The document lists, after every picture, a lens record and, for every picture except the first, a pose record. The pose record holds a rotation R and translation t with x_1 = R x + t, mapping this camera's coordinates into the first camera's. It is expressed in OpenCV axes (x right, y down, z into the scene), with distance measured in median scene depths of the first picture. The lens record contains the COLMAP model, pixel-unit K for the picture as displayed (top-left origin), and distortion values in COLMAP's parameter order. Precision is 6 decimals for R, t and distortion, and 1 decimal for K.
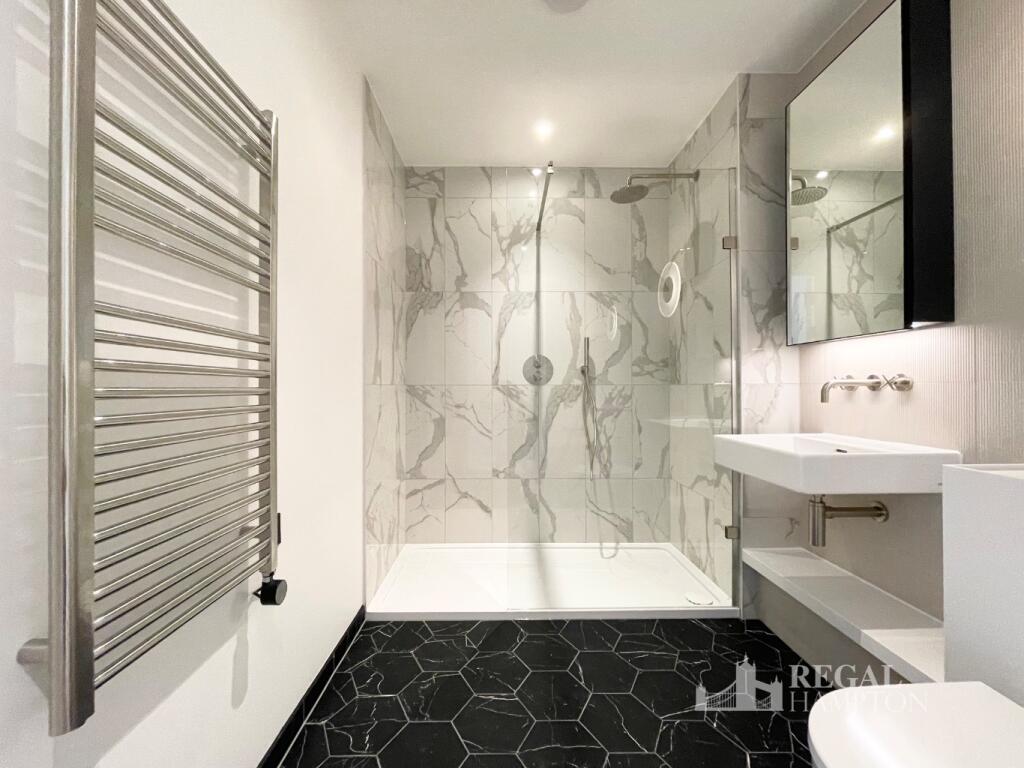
lens RADIAL K [[414.3, 0, 507.9], [0, 414.3, 385.4], [0, 0, 1]] dist [-0.002543, -0.000166]
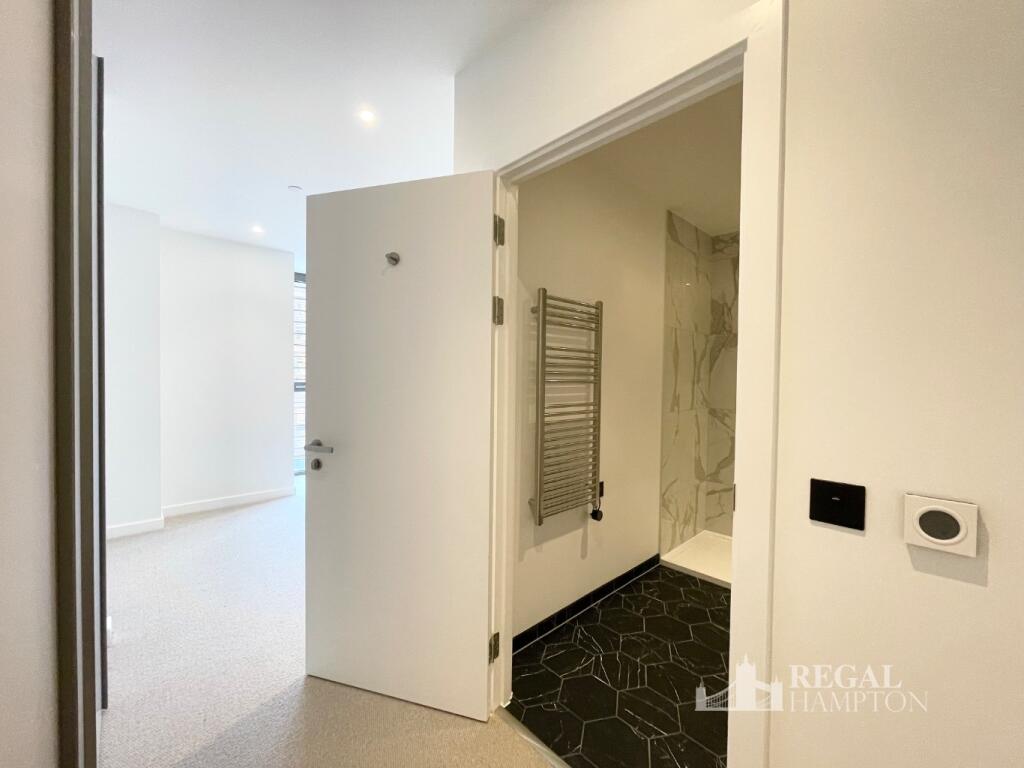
lens RADIAL K [[414.3, 0, 507.9], [0, 414.3, 385.4], [0, 0, 1]] dist [-0.002543, -0.000166]
pose [[0.674563, 0.029456, -0.737629, 0.420985], [-0.013258, 0.999526, 0.027790, -0.147461], [0.738098, -0.008967, 0.674634, -0.492703]]
